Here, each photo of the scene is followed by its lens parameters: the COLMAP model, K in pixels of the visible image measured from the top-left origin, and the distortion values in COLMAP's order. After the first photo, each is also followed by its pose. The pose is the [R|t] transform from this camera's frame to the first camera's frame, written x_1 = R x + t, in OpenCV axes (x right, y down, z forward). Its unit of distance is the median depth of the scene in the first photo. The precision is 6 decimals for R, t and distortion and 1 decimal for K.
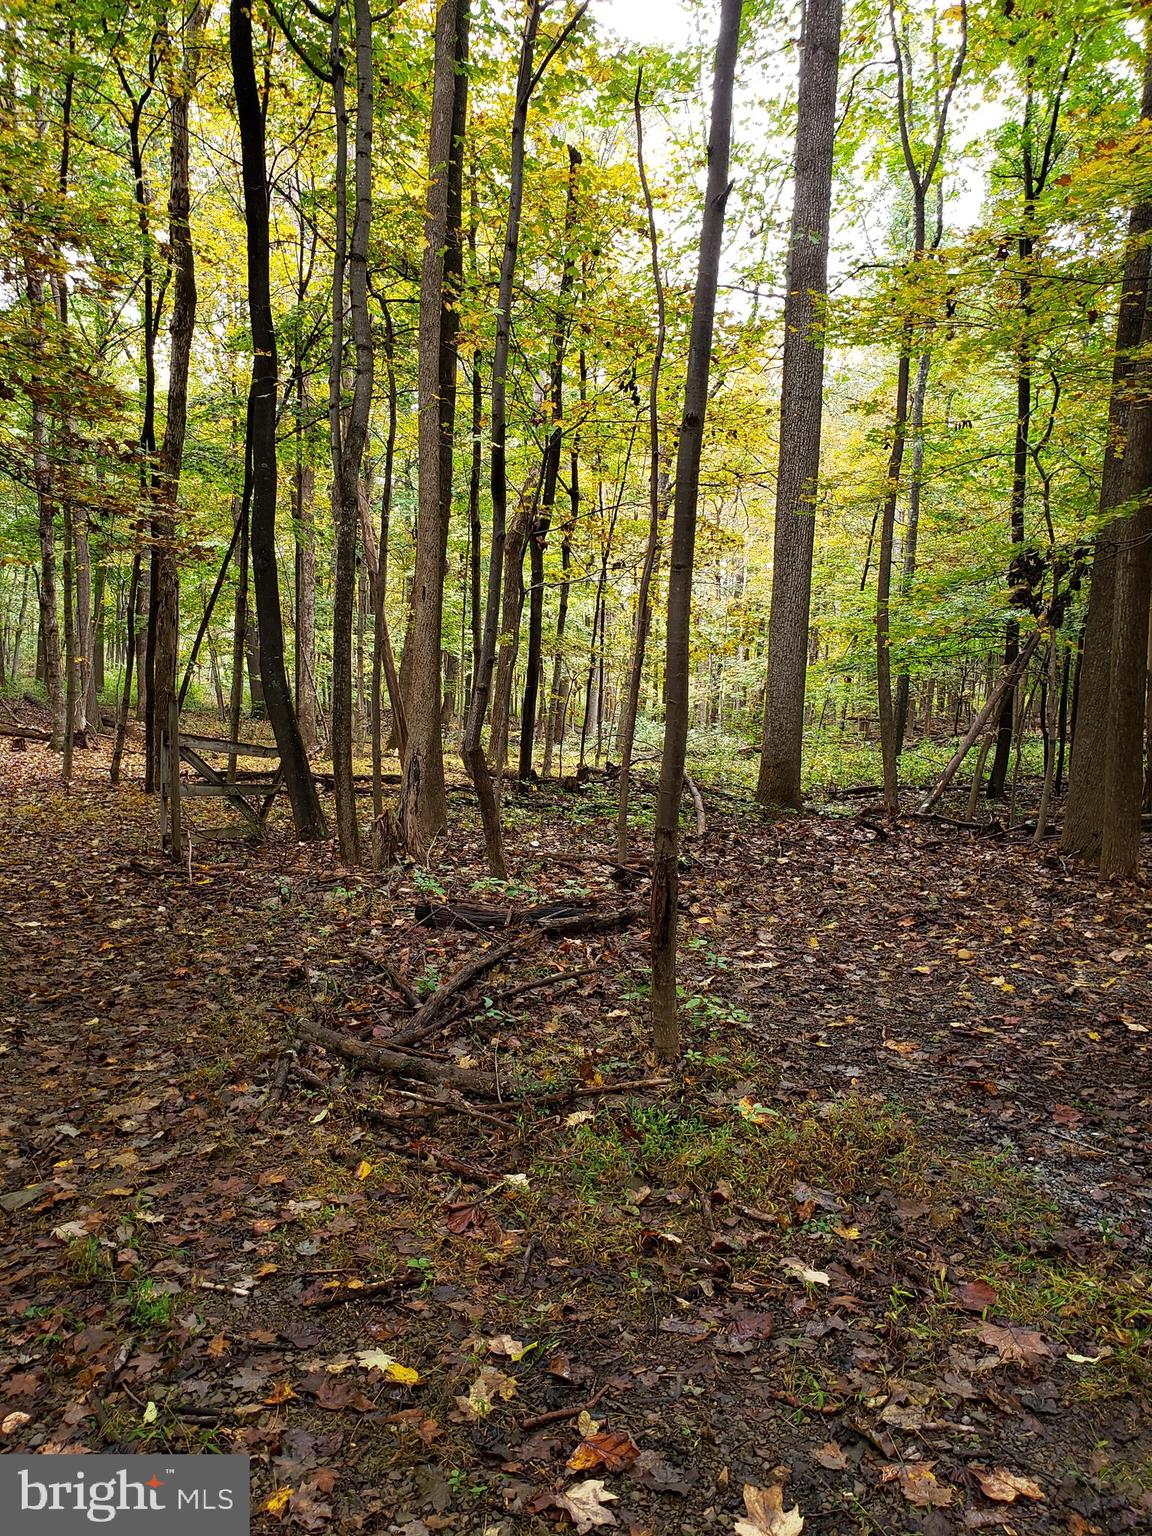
lens RADIAL K [[1174.1, 0, 574.9], [0, 1174.1, 769.9], [0, 0, 1]] dist [0.003314, 0.024841]
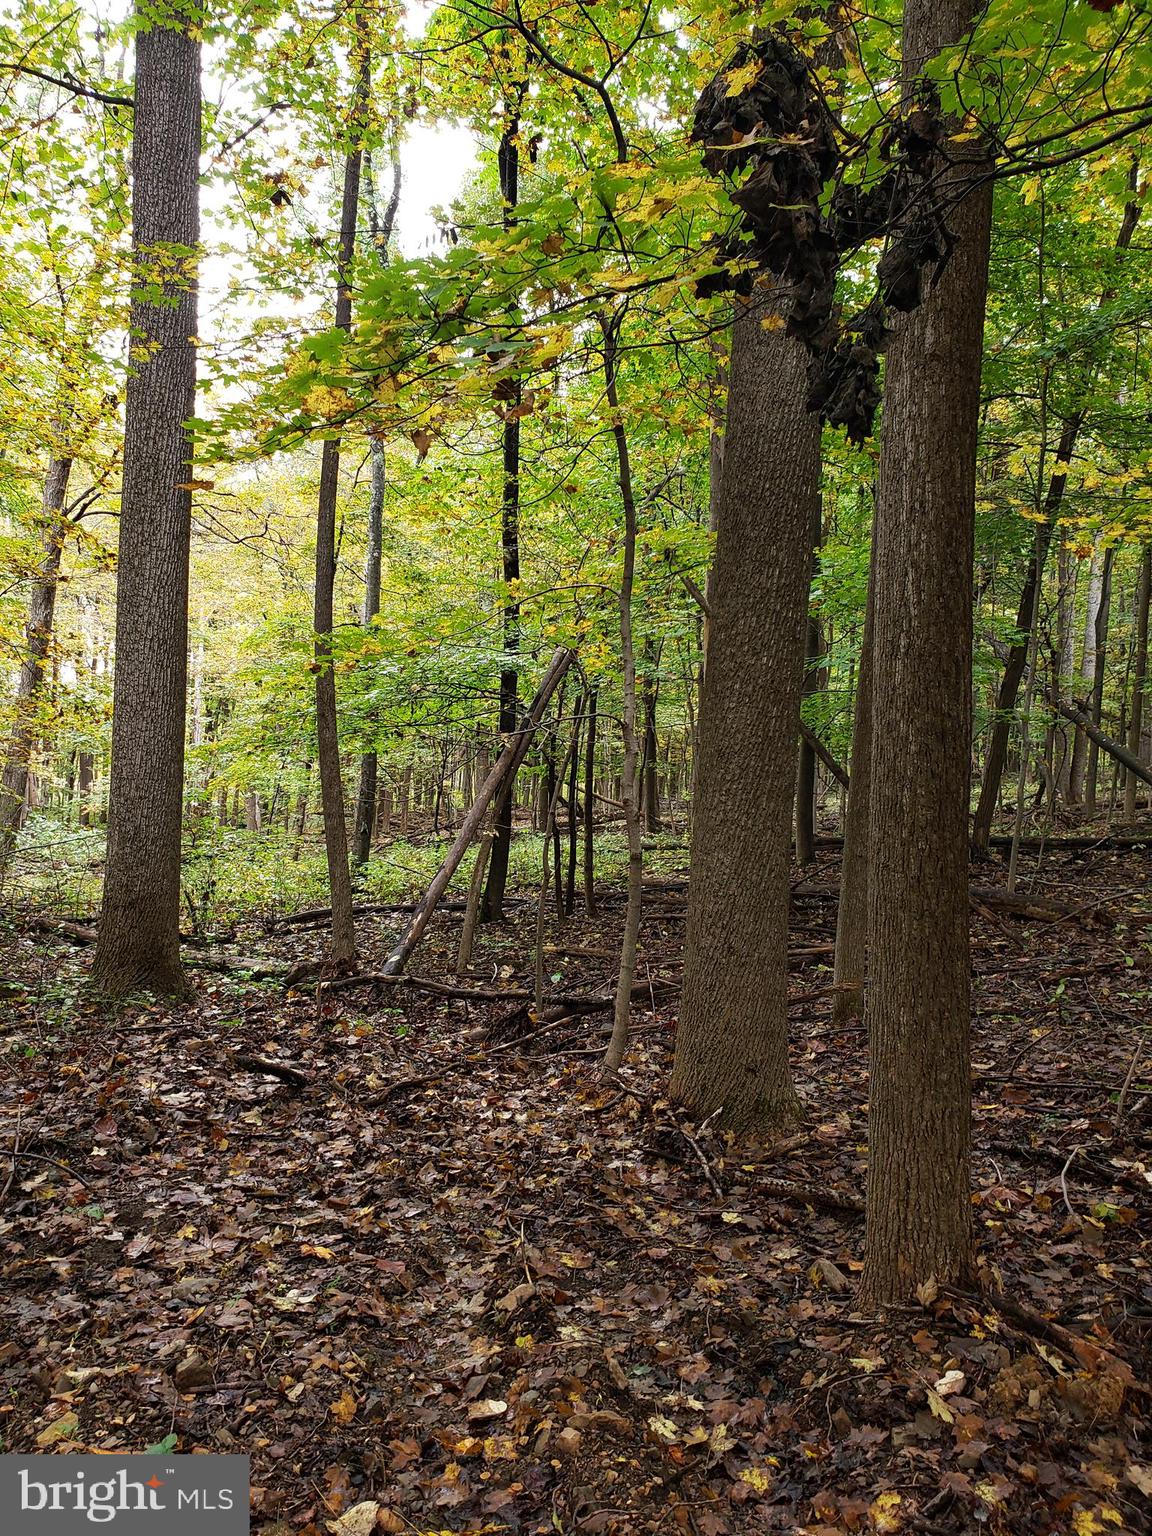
lens RADIAL K [[1174.1, 0, 575.4], [0, 1174.1, 770.1], [0, 0, 1]] dist [0.003314, 0.024841]
pose [[0.907170, -0.004598, 0.420739, 0.099119], [0.038186, 0.996713, -0.071443, -0.015278], [-0.419028, 0.080878, 0.904364, 0.312686]]
